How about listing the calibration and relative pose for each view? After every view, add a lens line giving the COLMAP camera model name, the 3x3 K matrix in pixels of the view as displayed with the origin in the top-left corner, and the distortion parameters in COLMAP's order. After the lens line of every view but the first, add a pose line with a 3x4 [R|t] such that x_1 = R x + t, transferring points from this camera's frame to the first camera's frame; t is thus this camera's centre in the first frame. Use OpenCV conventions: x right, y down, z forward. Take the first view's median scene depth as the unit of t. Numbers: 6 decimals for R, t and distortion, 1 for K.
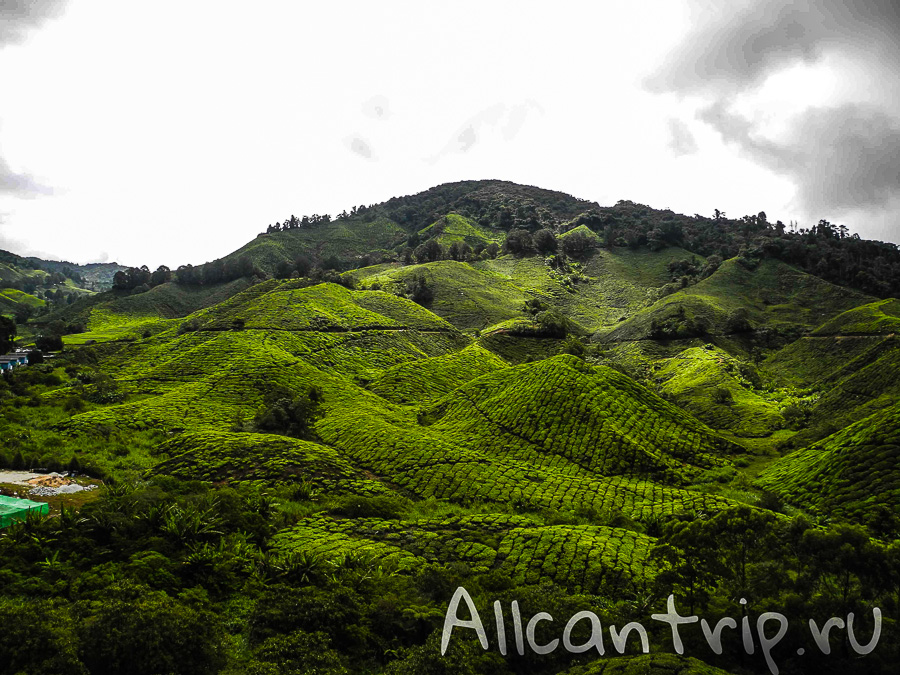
lens RADIAL K [[751.0, 0, 450.8], [0, 751.0, 329.9], [0, 0, 1]] dist [-0.147710, 0.138704]
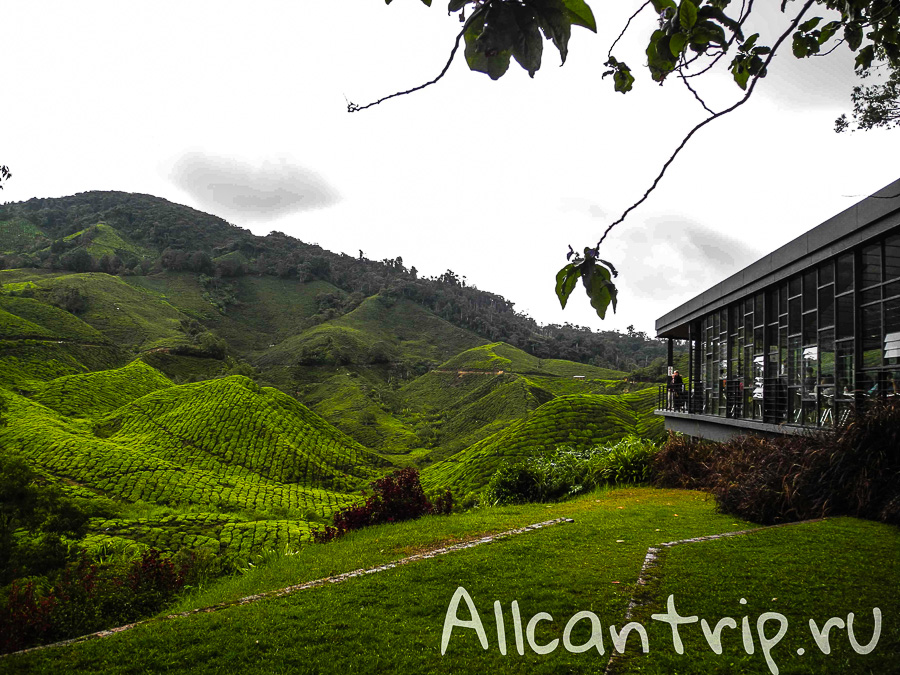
lens RADIAL K [[749.5, 0, 440.5], [0, 749.5, 302.8], [0, 0, 1]] dist [-0.142622, 0.120272]
pose [[0.884288, 0.087737, 0.458625, -0.079527], [-0.056134, 0.995040, -0.082122, -0.000073], [-0.463555, 0.046875, 0.884827, -0.083375]]
